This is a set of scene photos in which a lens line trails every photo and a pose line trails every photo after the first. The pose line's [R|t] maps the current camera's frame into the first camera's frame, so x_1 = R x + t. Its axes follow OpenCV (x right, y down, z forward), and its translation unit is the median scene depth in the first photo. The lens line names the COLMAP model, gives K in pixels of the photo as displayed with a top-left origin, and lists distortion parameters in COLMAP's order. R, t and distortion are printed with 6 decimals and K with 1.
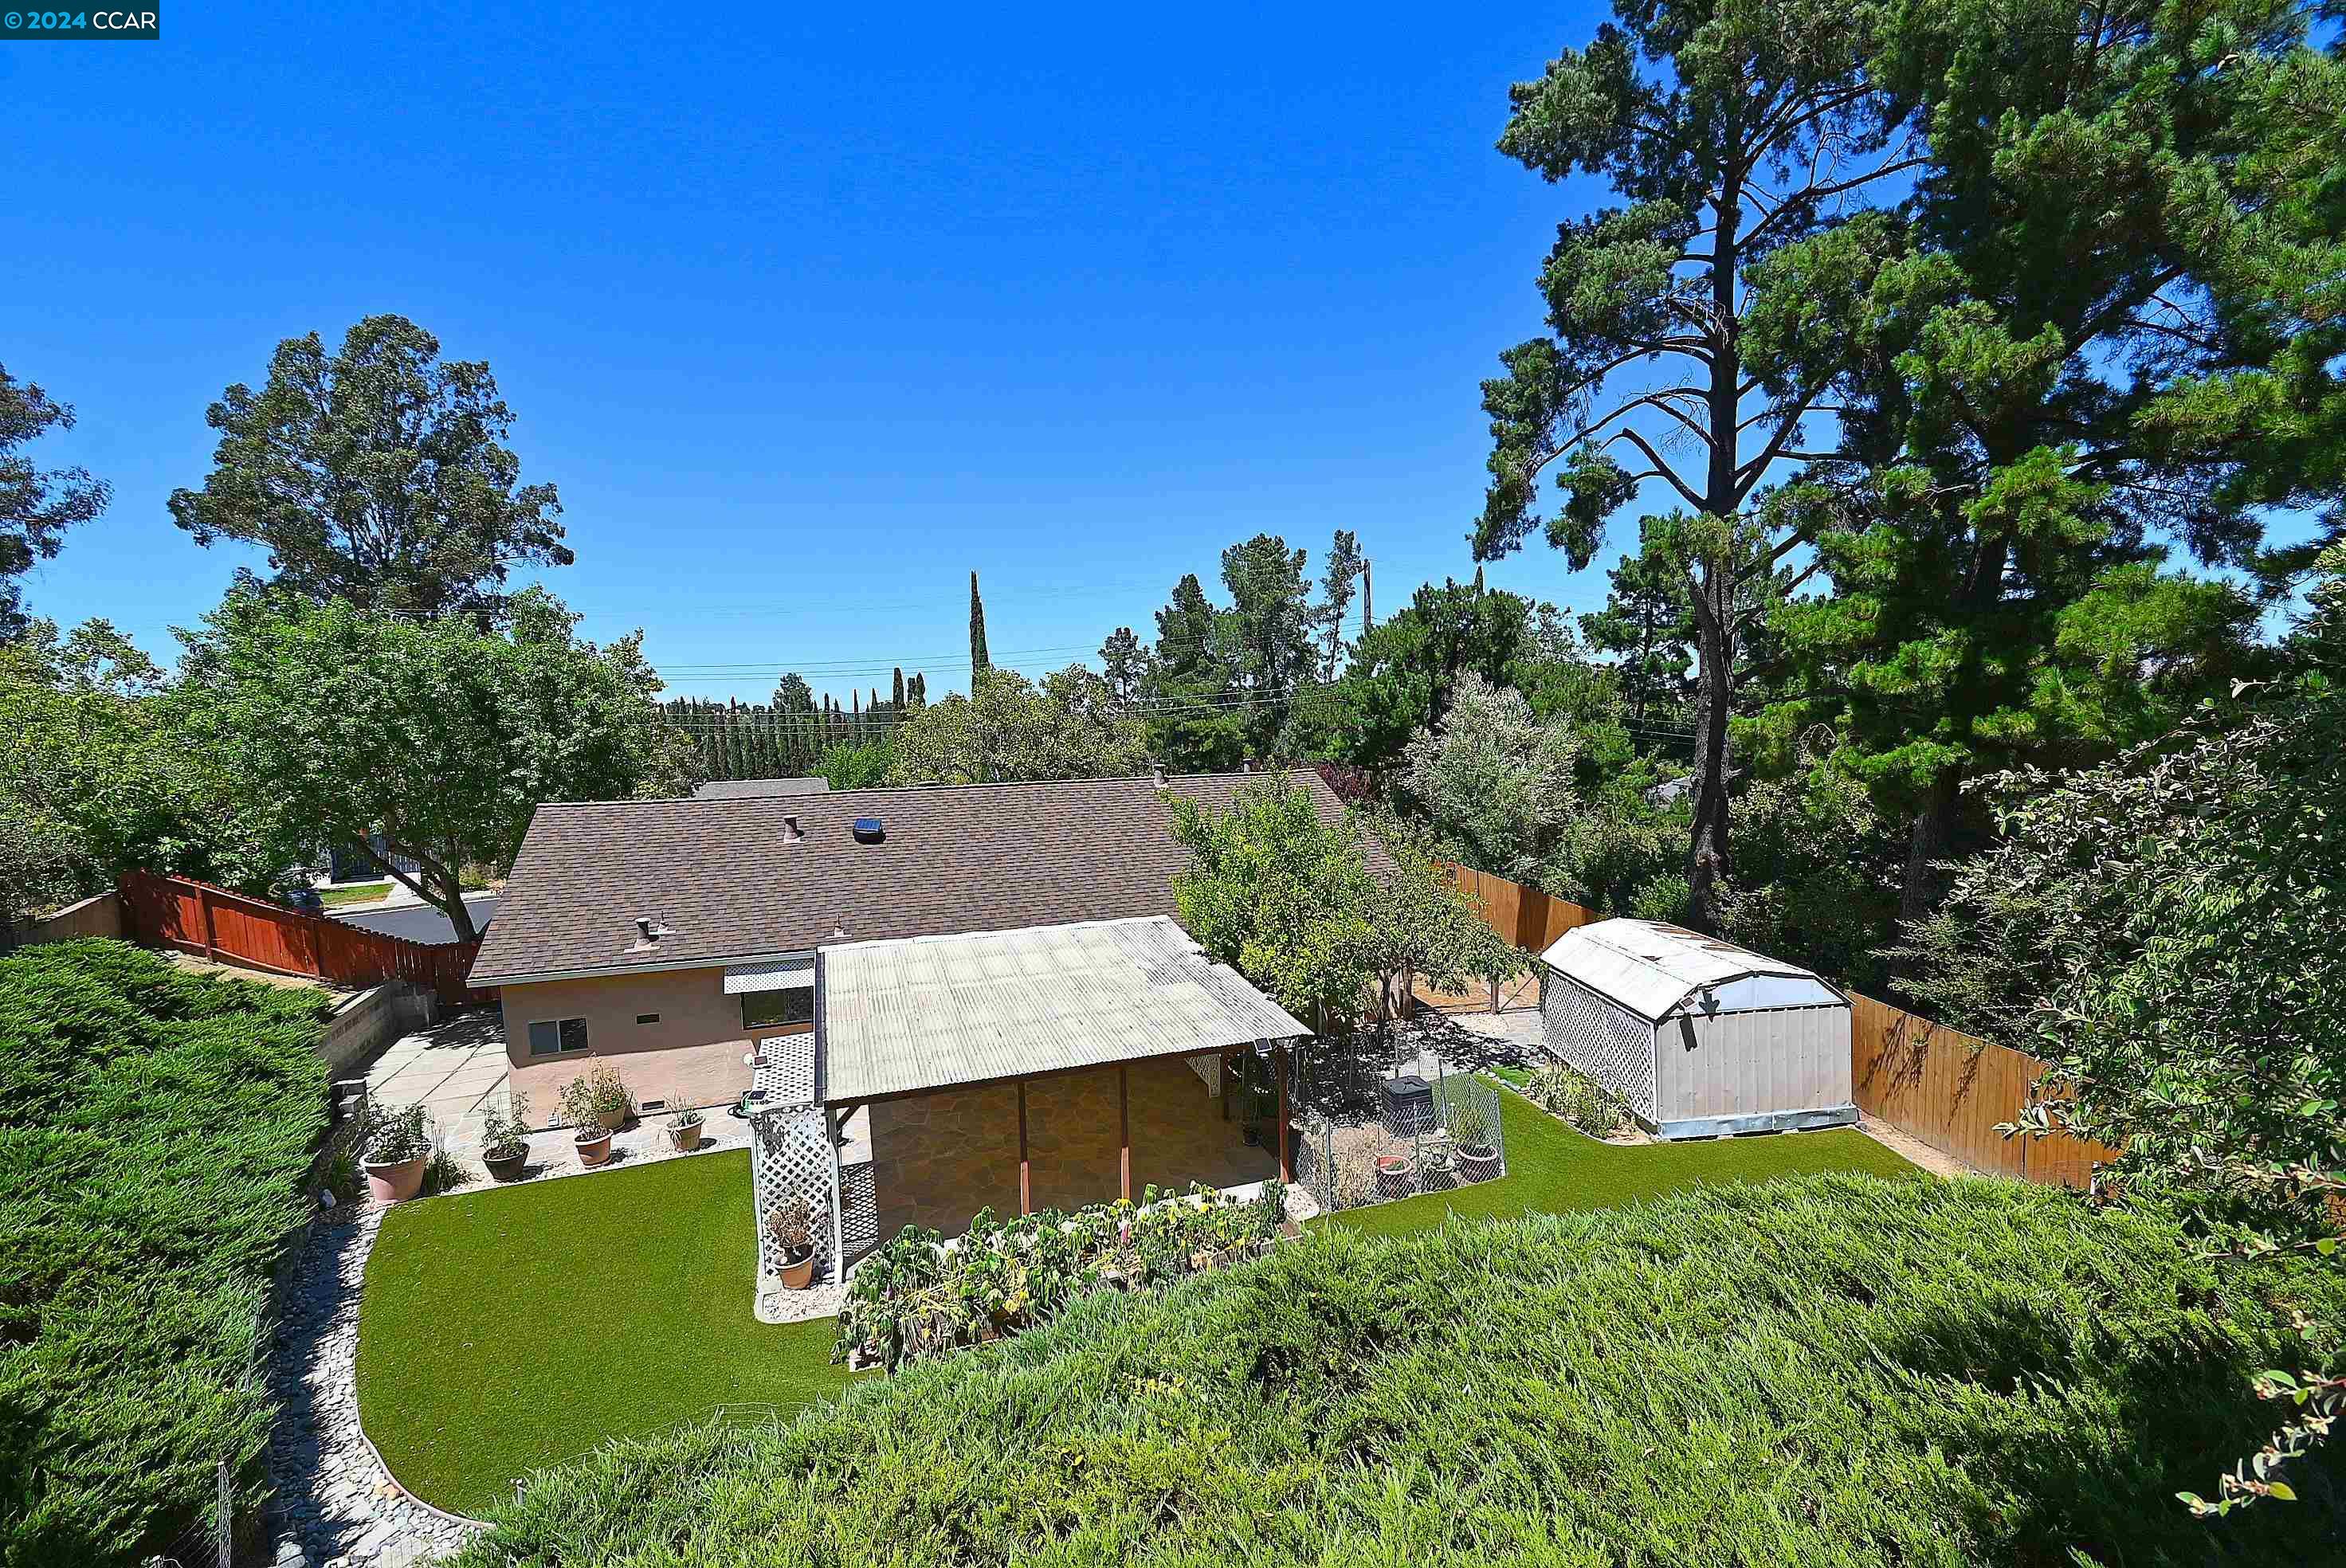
lens RADIAL K [[1053.5, 0, 1175.2], [0, 1053.5, 800.1], [0, 0, 1]] dist [0.011932, -0.000082]
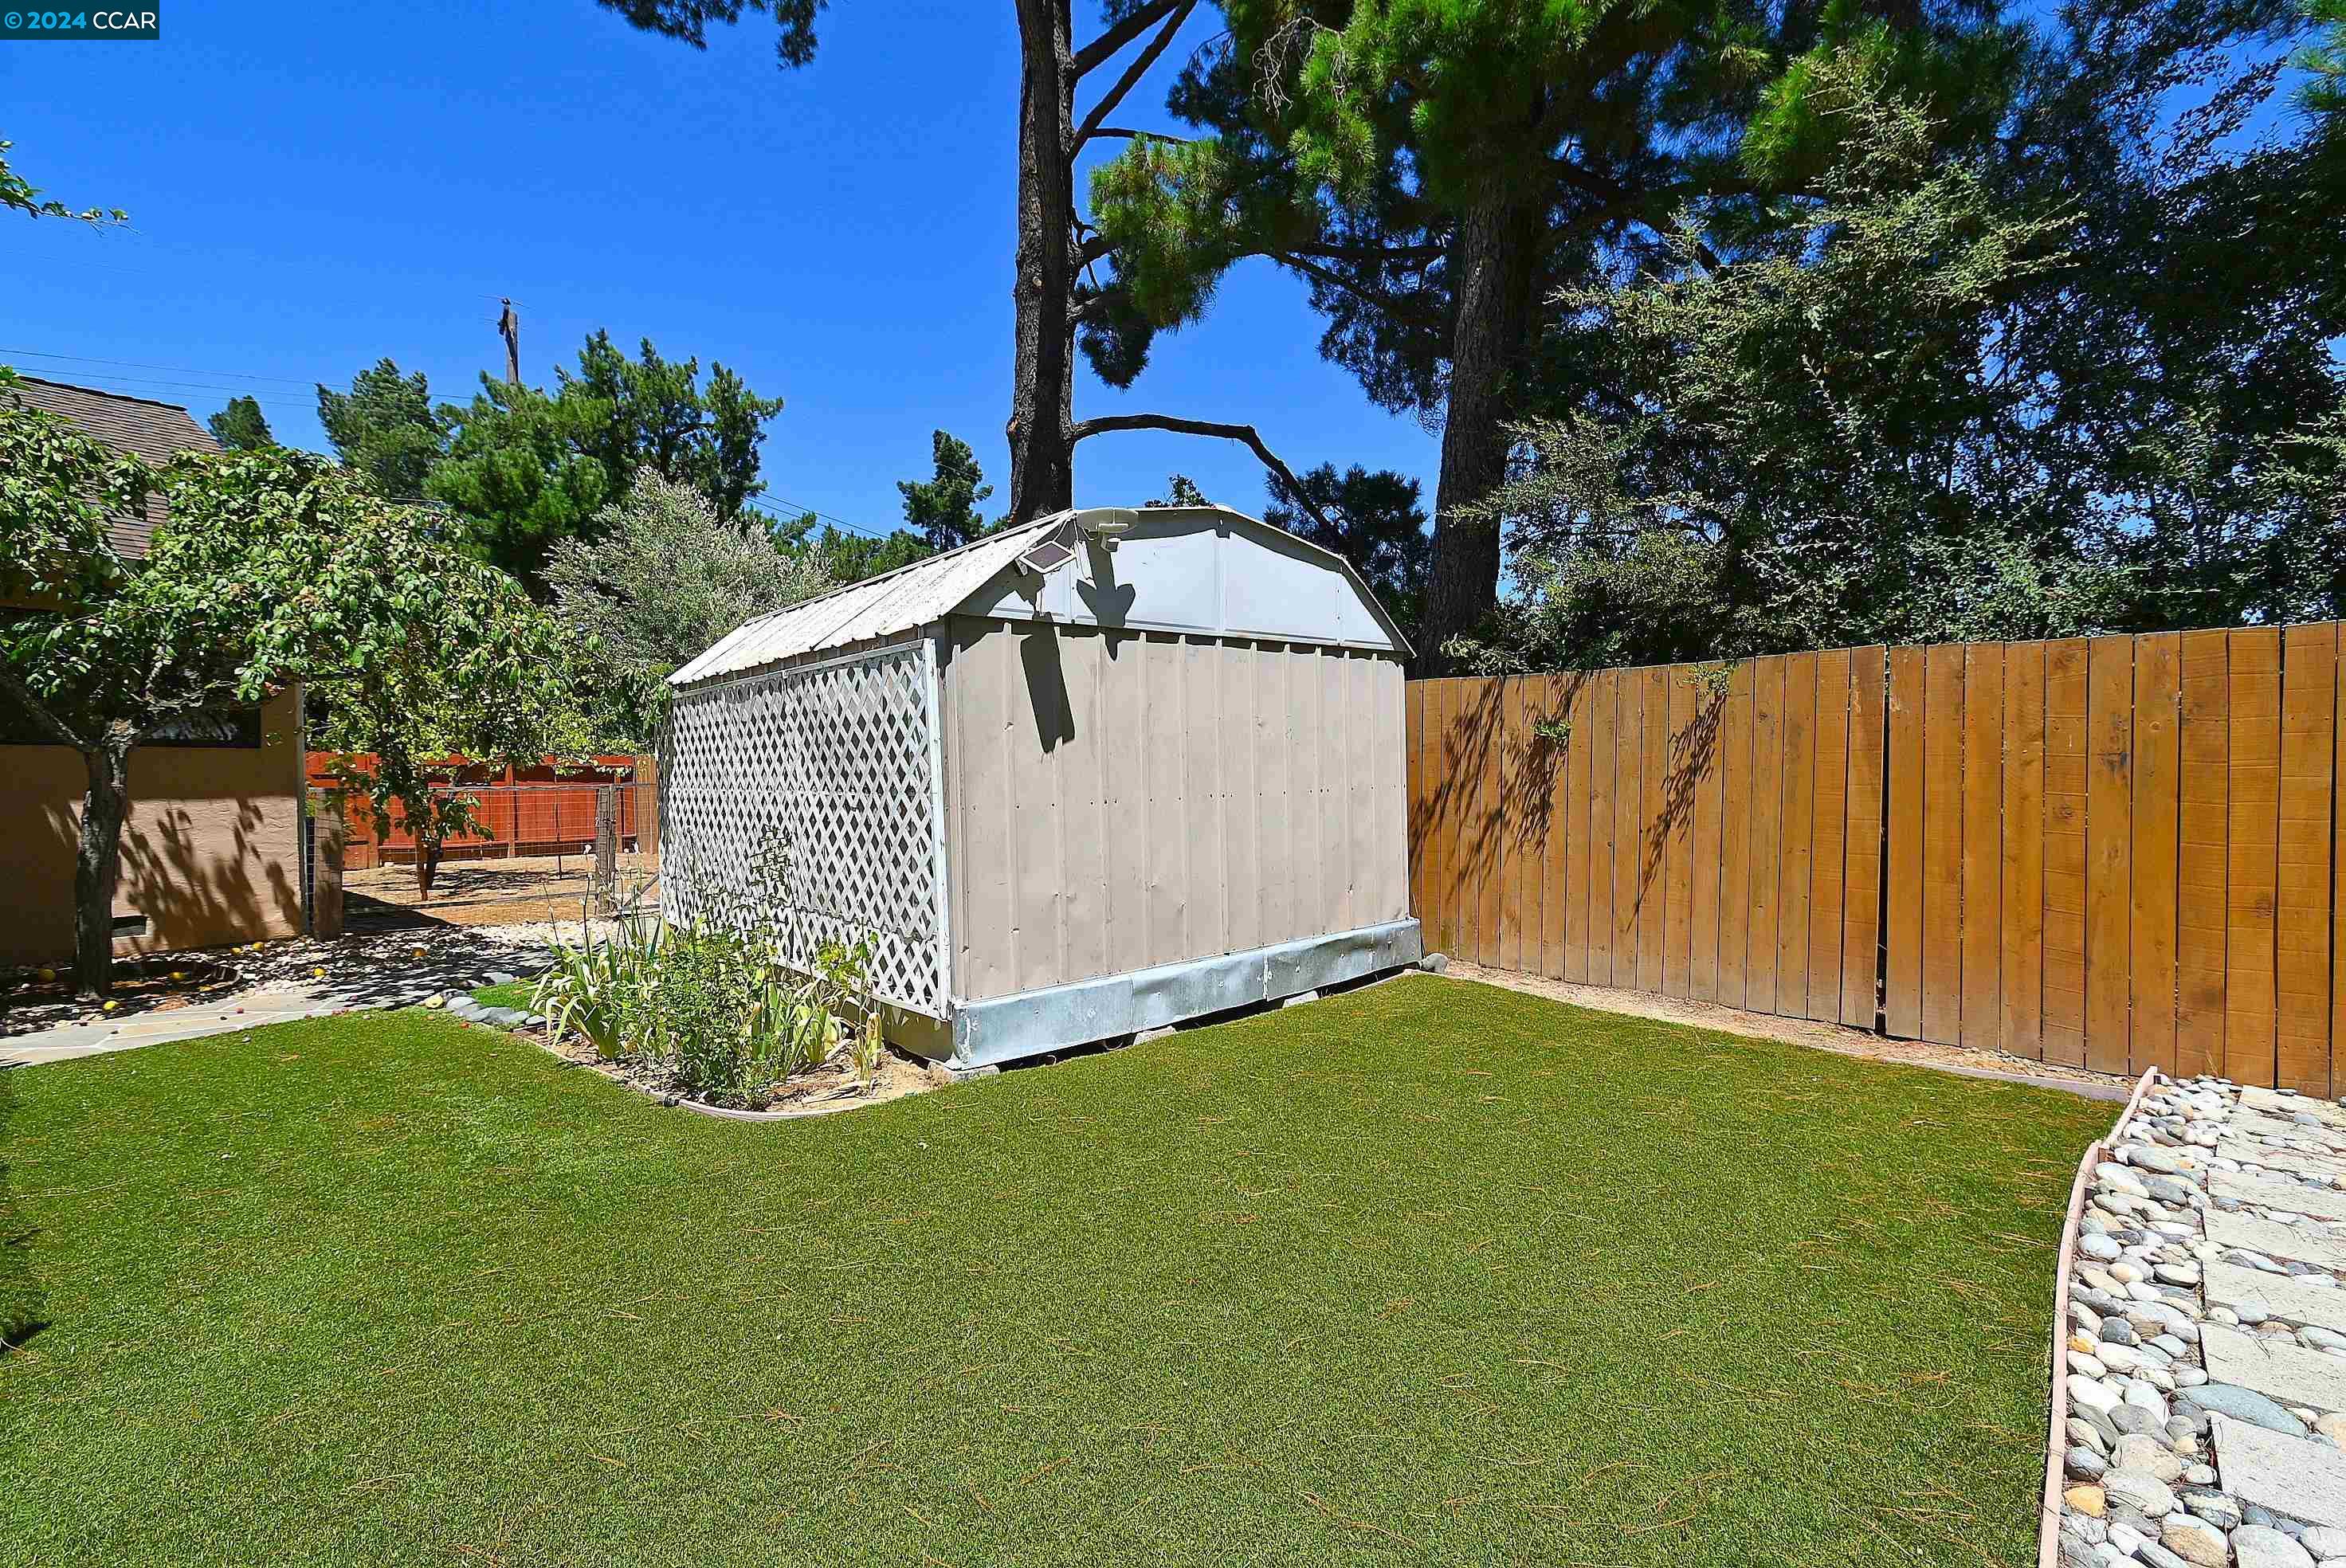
lens RADIAL K [[1039.6, 0, 1171.7], [0, 1039.6, 799.6], [0, 0, 1]] dist [0.003843, -0.000308]
pose [[0.805268, 0.014437, 0.592735, 0.341083], [0.026256, 0.997855, -0.059975, 0.267407], [-0.592329, 0.063859, 0.803162, 0.746380]]
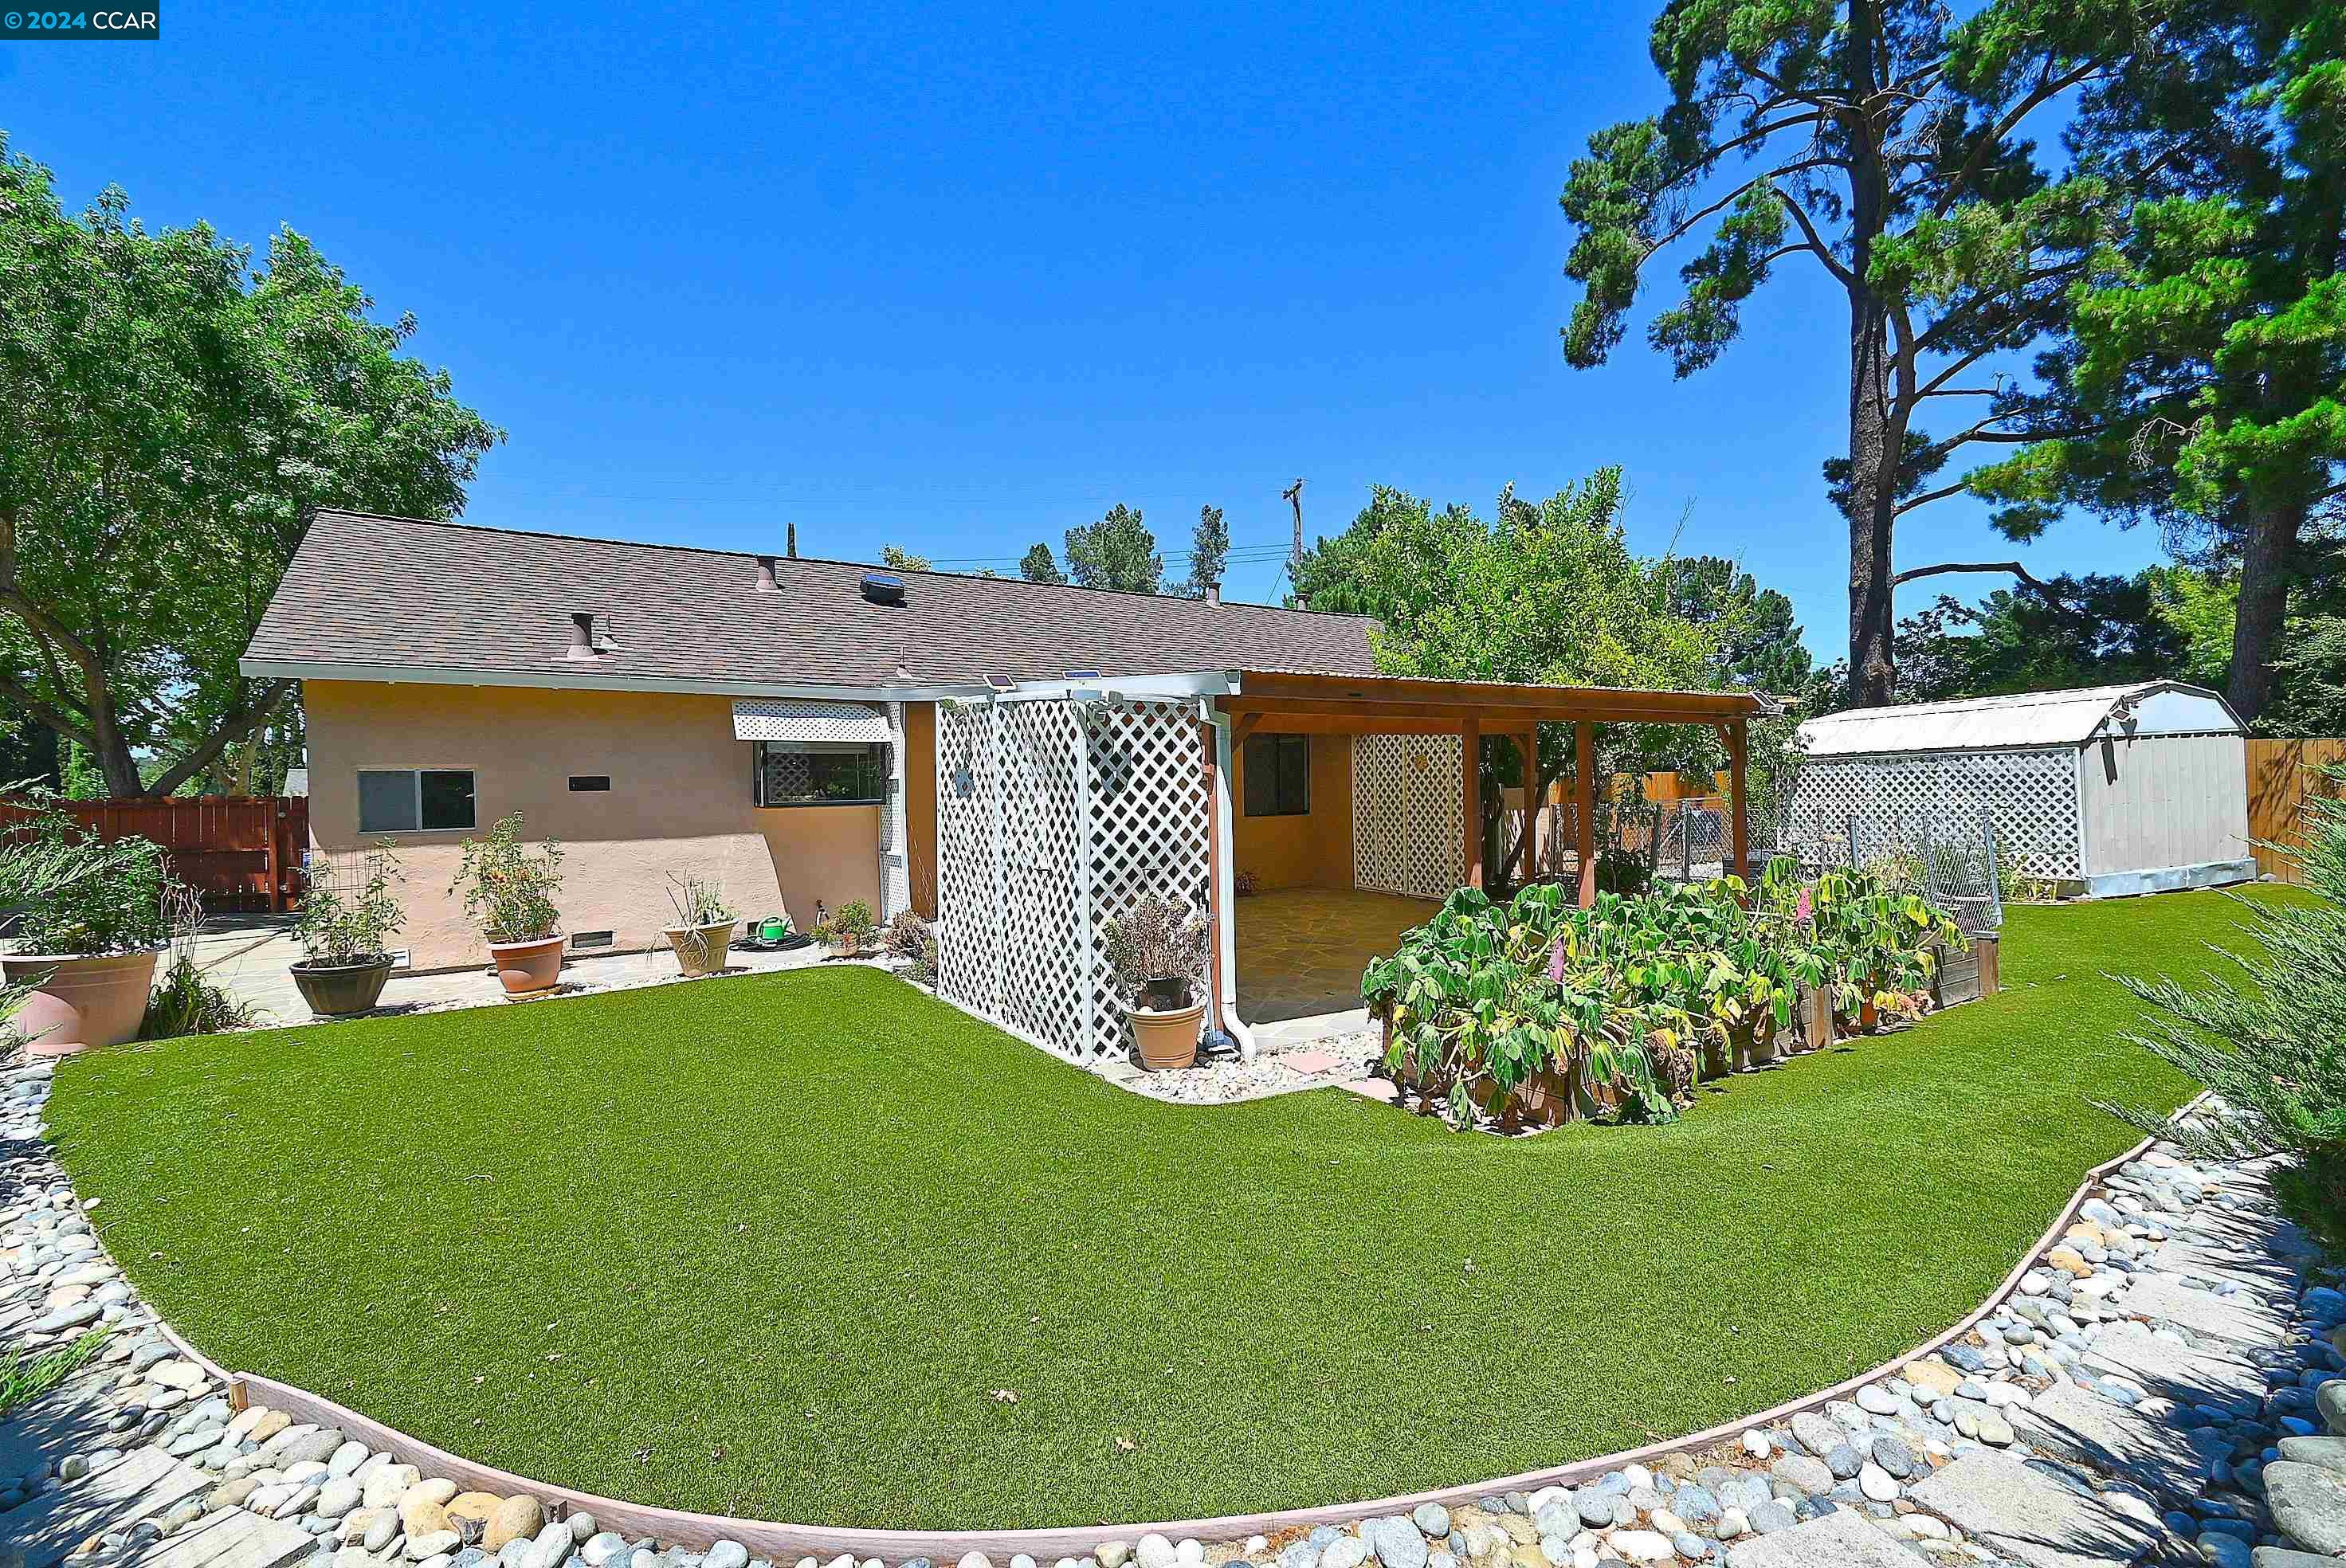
lens RADIAL K [[1055.0, 0, 1176.6], [0, 1055.0, 803.7], [0, 0, 1]] dist [-0.000541, -0.000808]
pose [[0.967689, 0.003985, 0.252114, -0.377459], [0.016418, 0.996757, -0.078775, 0.300061], [-0.251610, 0.080369, 0.964486, 0.420989]]
